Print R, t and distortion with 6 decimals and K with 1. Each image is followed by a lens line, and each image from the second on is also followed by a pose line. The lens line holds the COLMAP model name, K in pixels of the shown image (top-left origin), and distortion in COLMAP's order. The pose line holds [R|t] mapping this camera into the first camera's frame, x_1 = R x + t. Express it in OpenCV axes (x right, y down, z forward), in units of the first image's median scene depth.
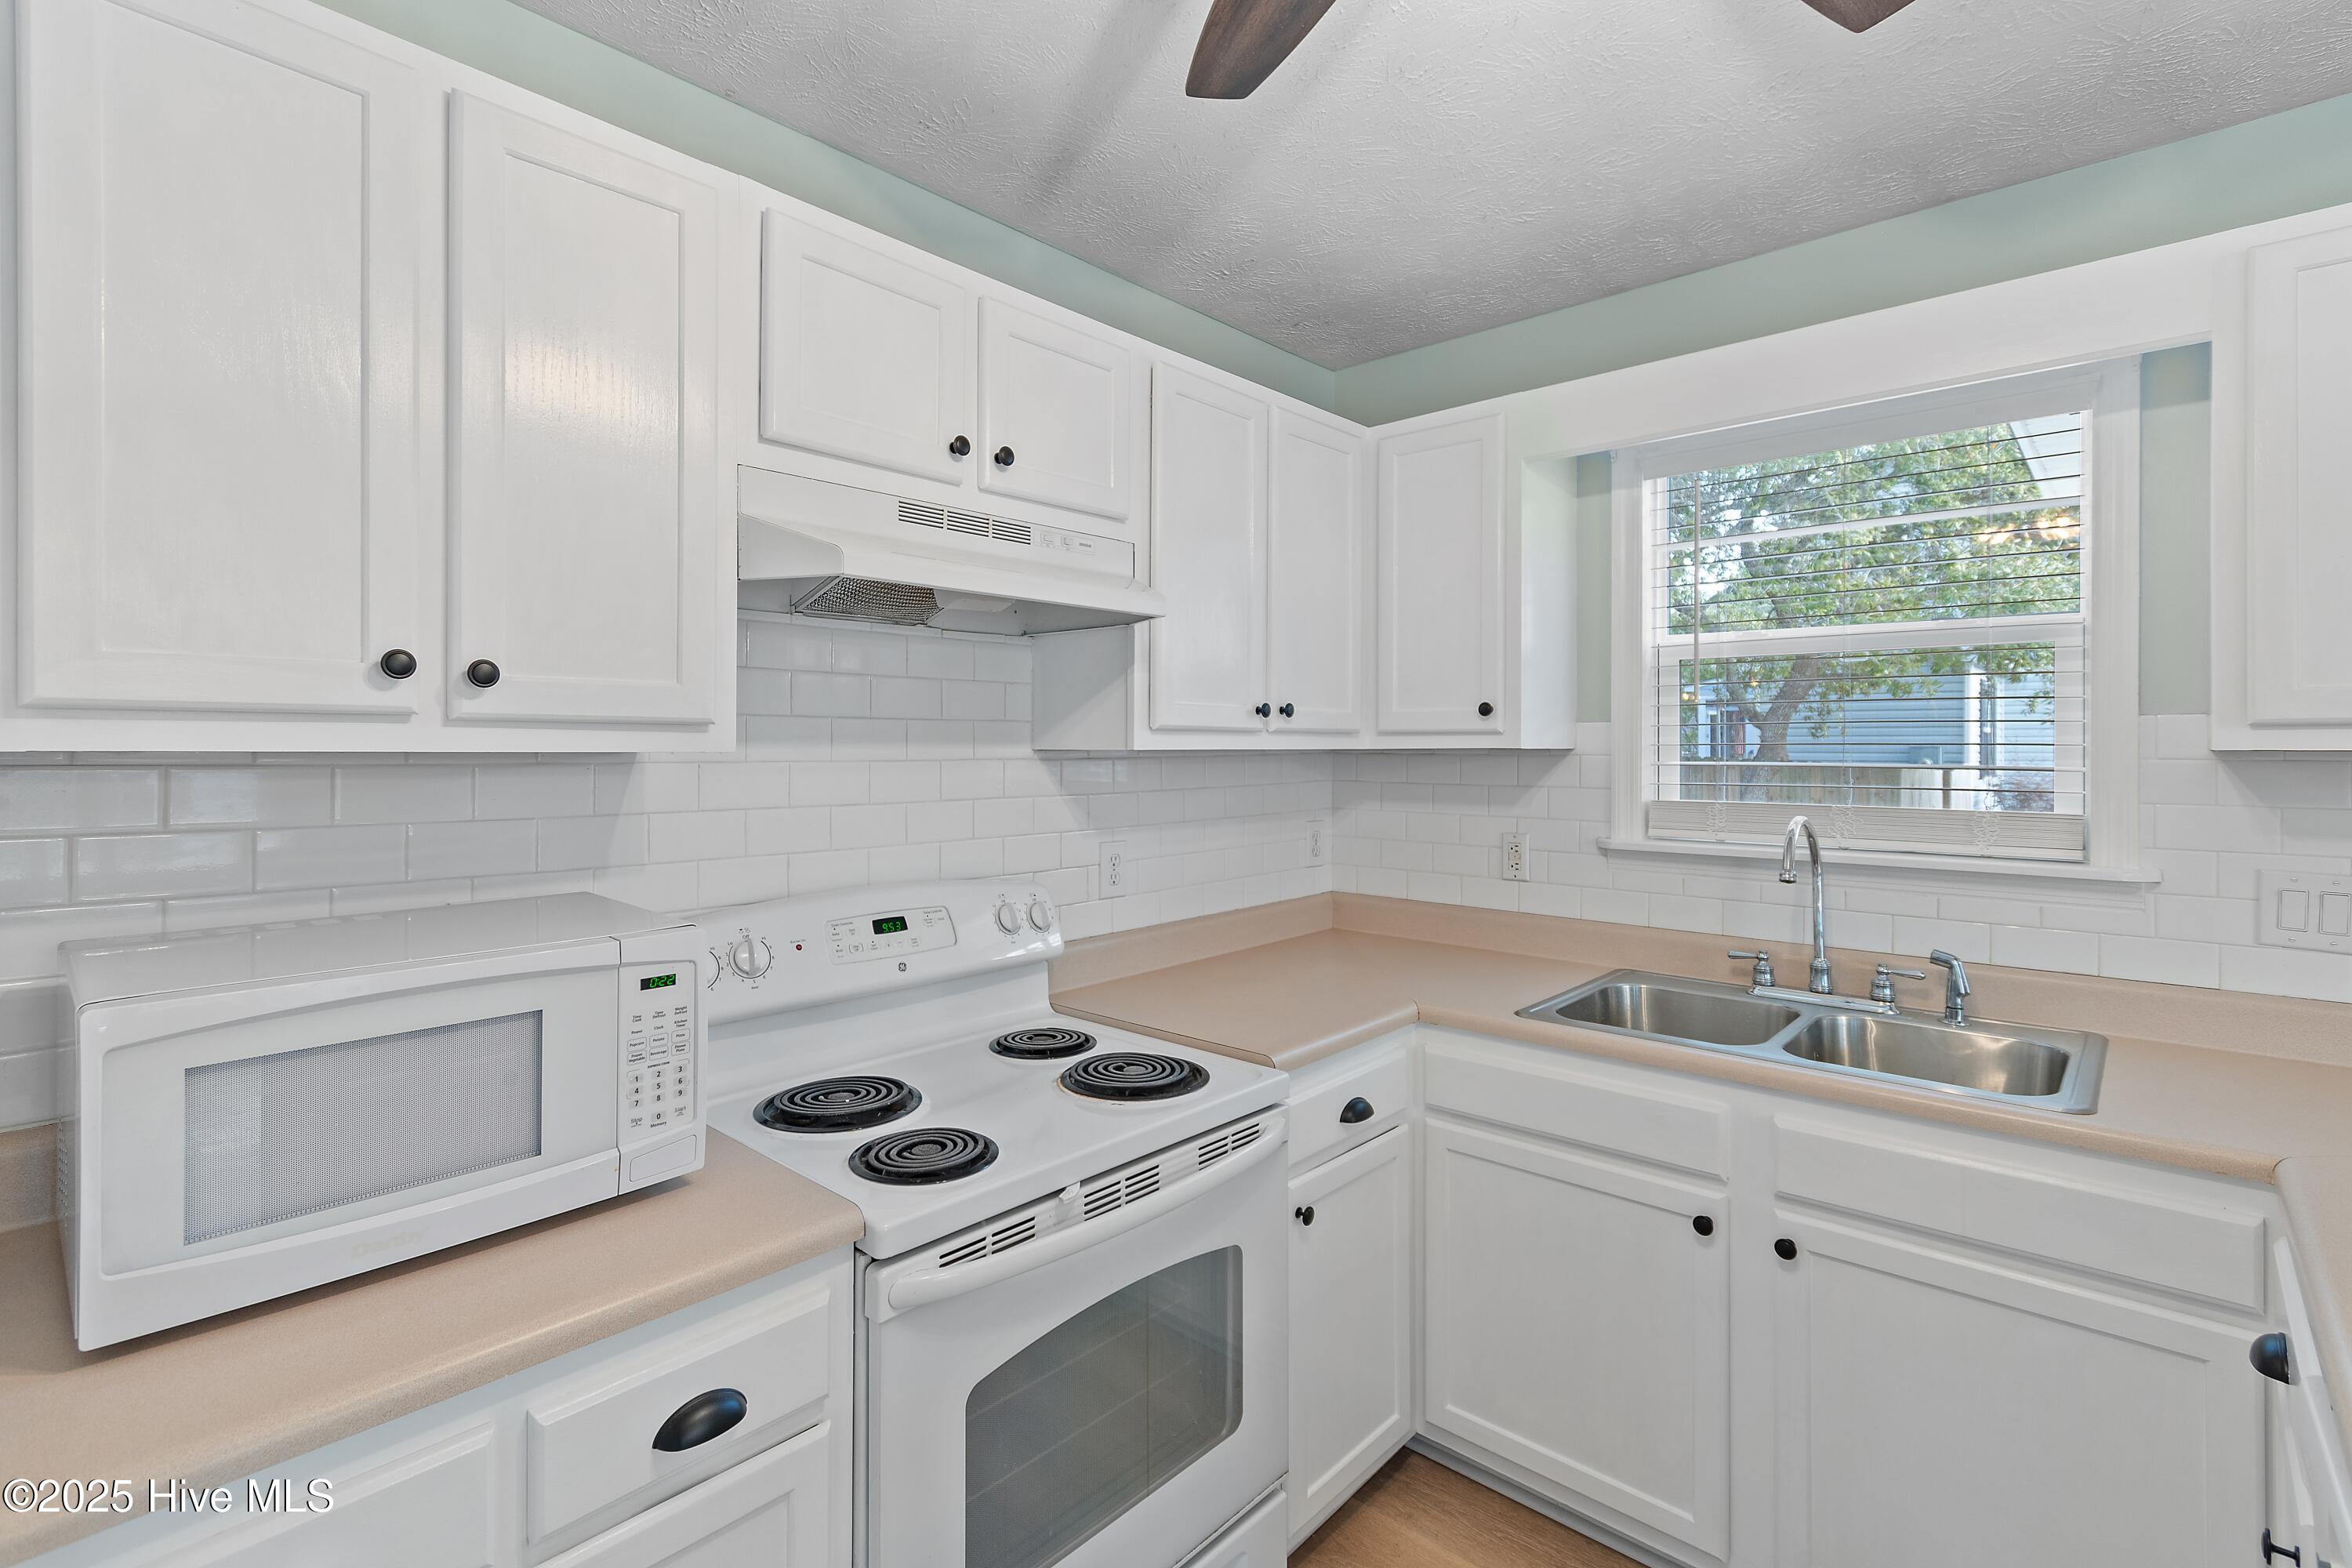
lens RADIAL K [[1090.5, 0, 1169.9], [0, 1090.5, 743.2], [0, 0, 1]] dist [0.004115, 0.000152]
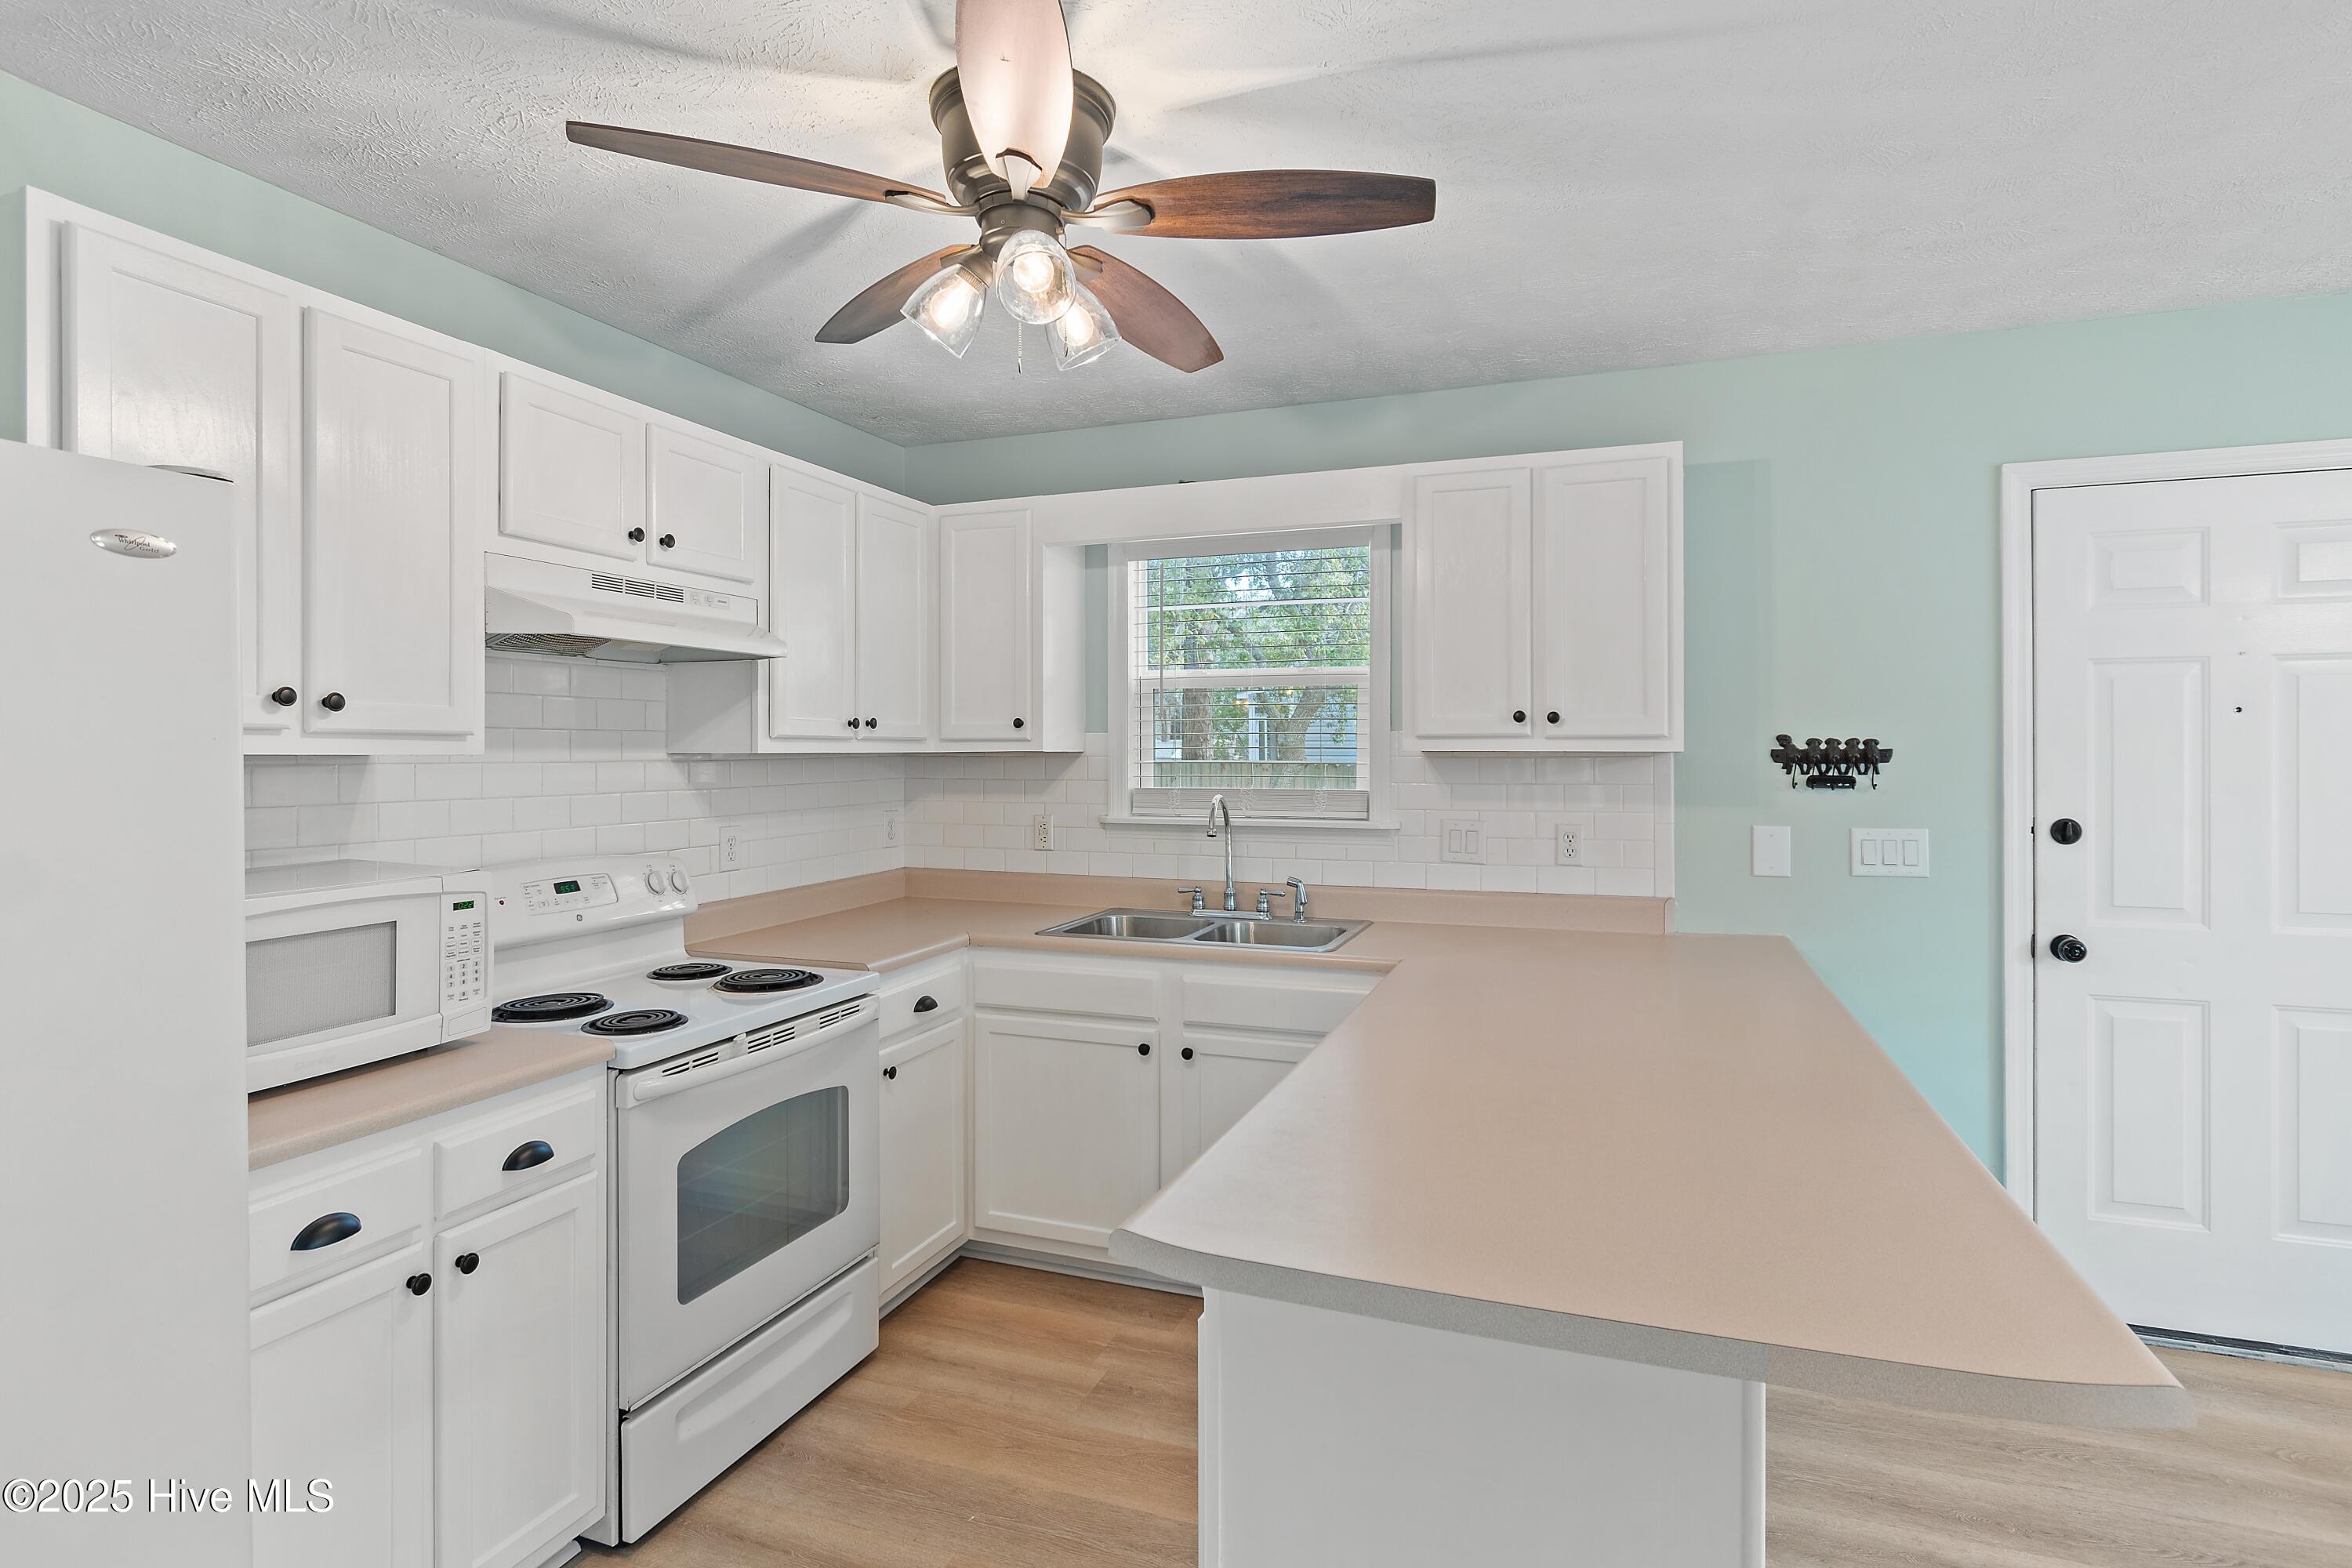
lens RADIAL K [[1188.1, 0, 1168.9], [0, 1188.1, 755.1], [0, 0, 1]] dist [0.000094, -0.000044]
pose [[0.931093, -0.004071, 0.364760, -0.094982], [0.001973, 0.999979, 0.006125, 0.000635], [-0.364778, -0.004983, 0.931081, -0.544879]]
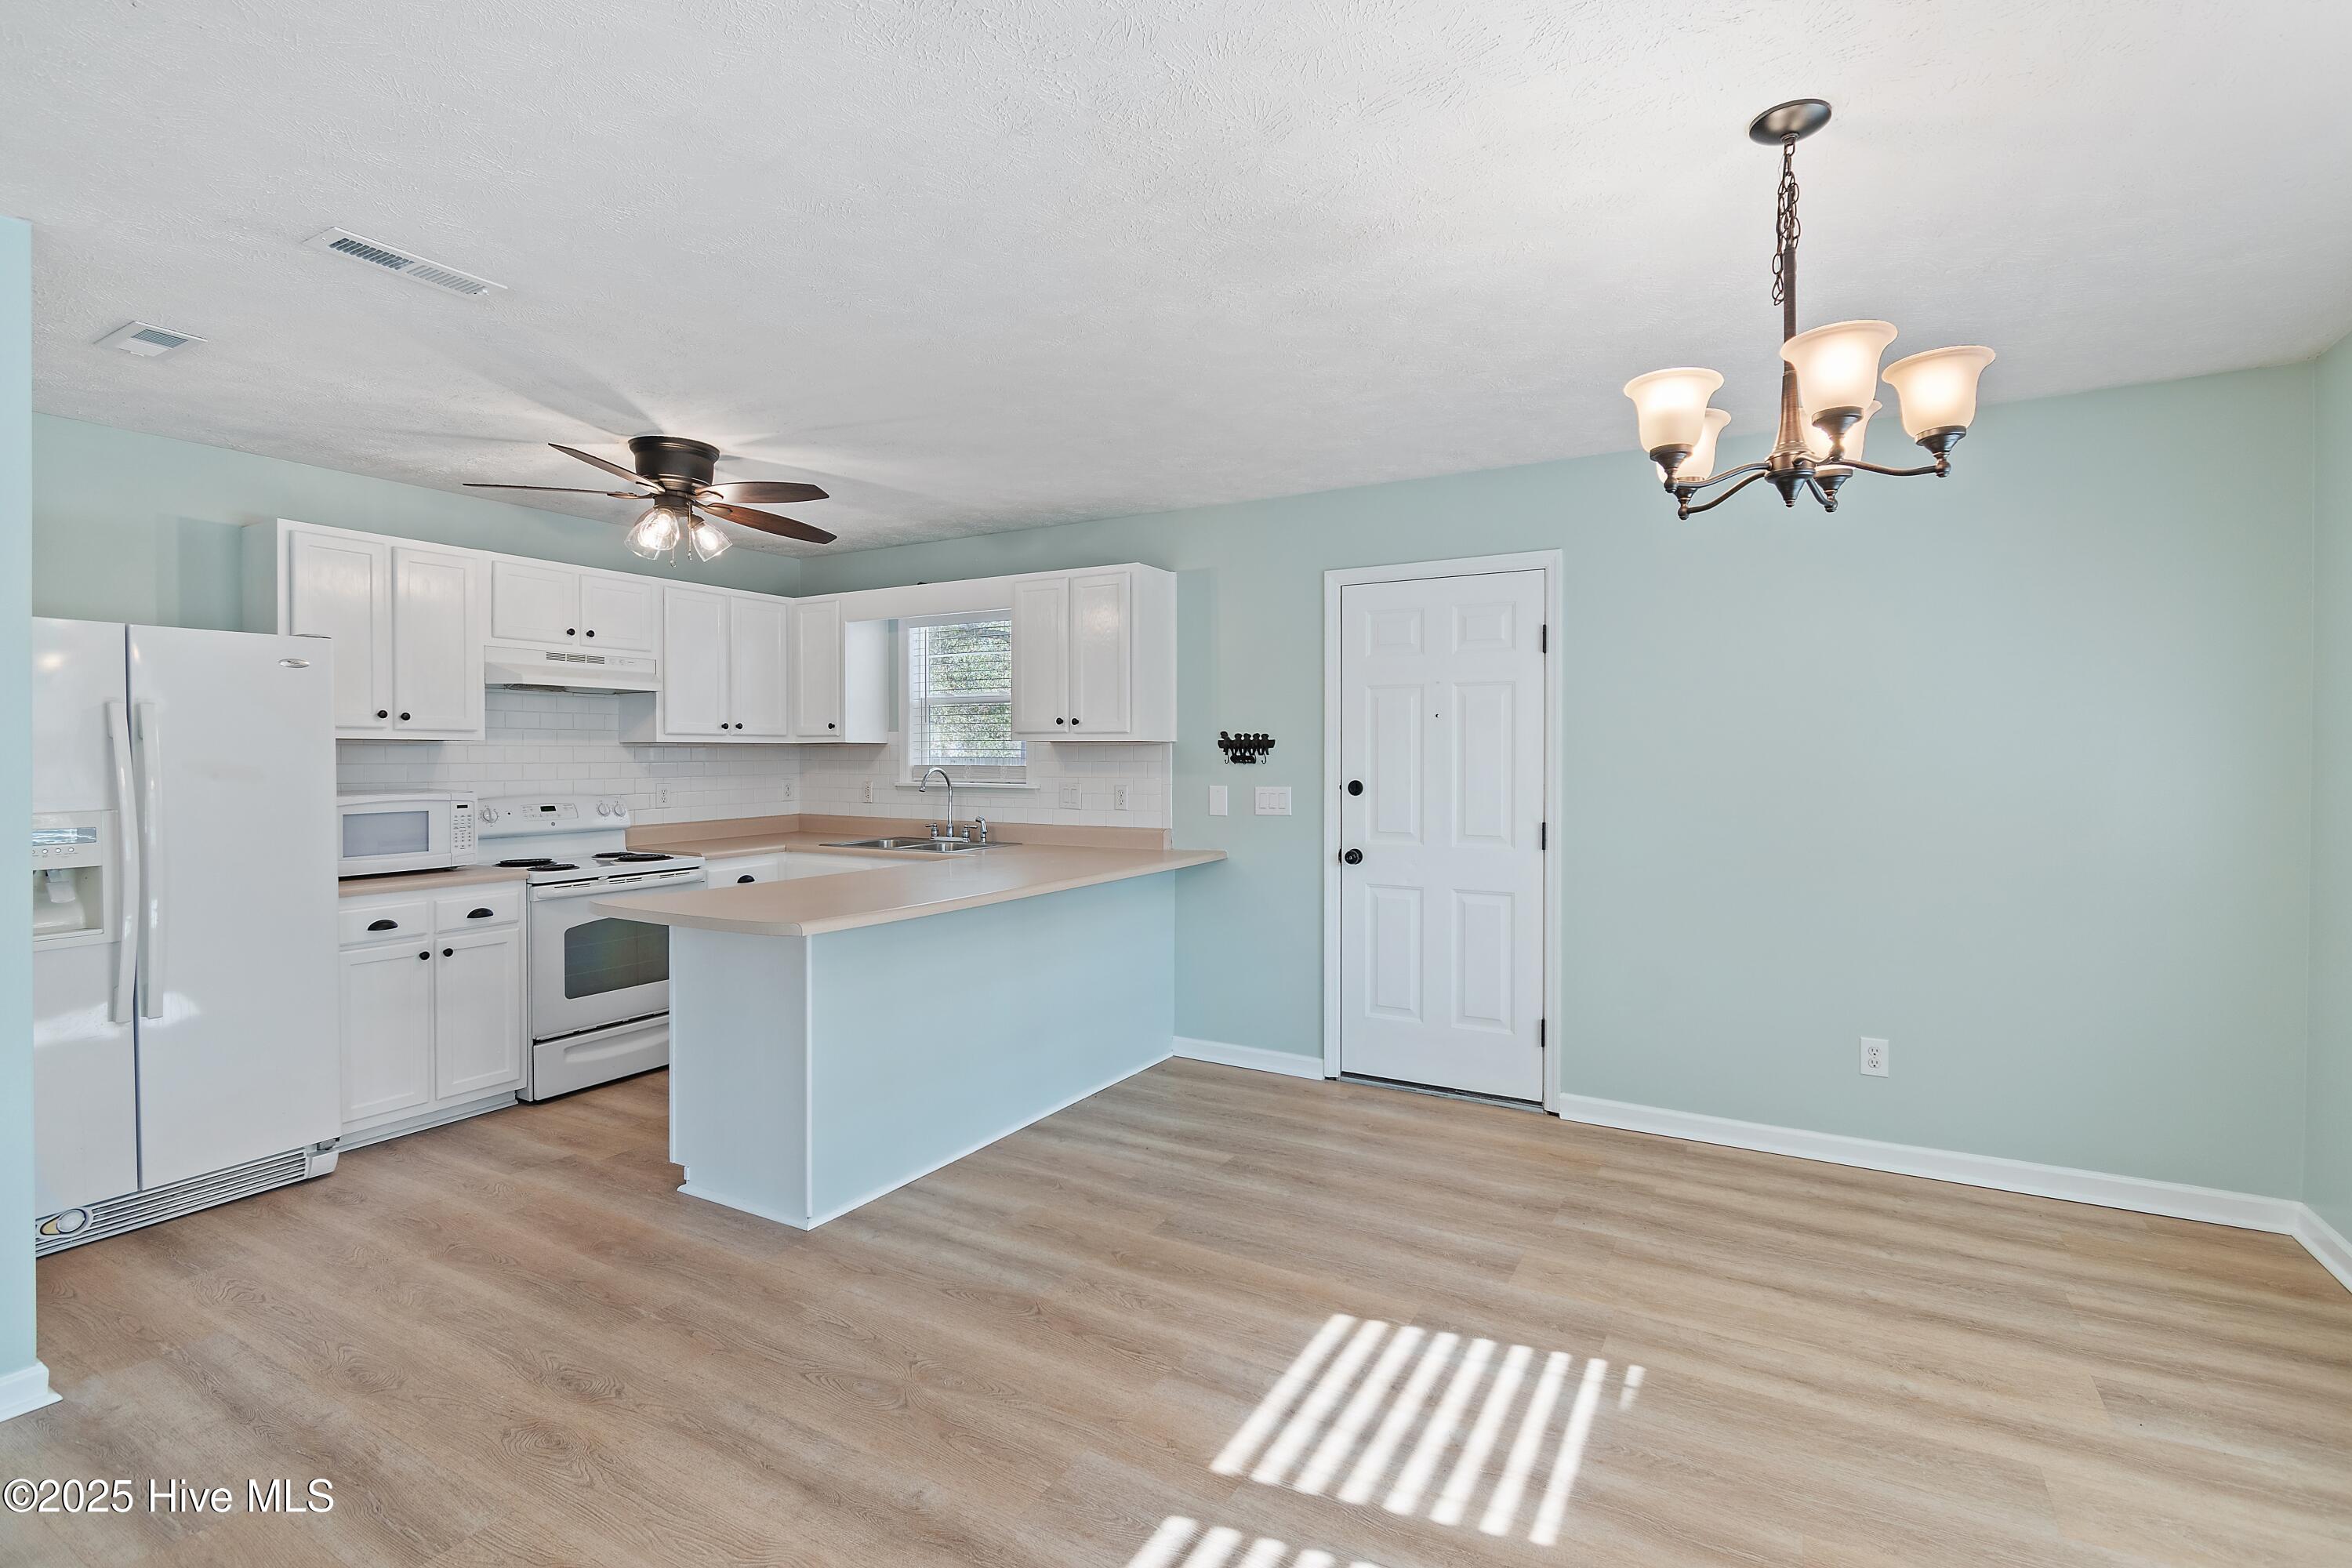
lens RADIAL K [[1088.0, 0, 1172.2], [0, 1088.0, 768.5], [0, 0, 1]] dist [0.002303, -0.000751]
pose [[0.977467, -0.003793, 0.211054, 0.597557], [0.000423, 0.999872, 0.016010, 0.027672], [-0.211088, -0.015560, 0.977343, -1.699303]]
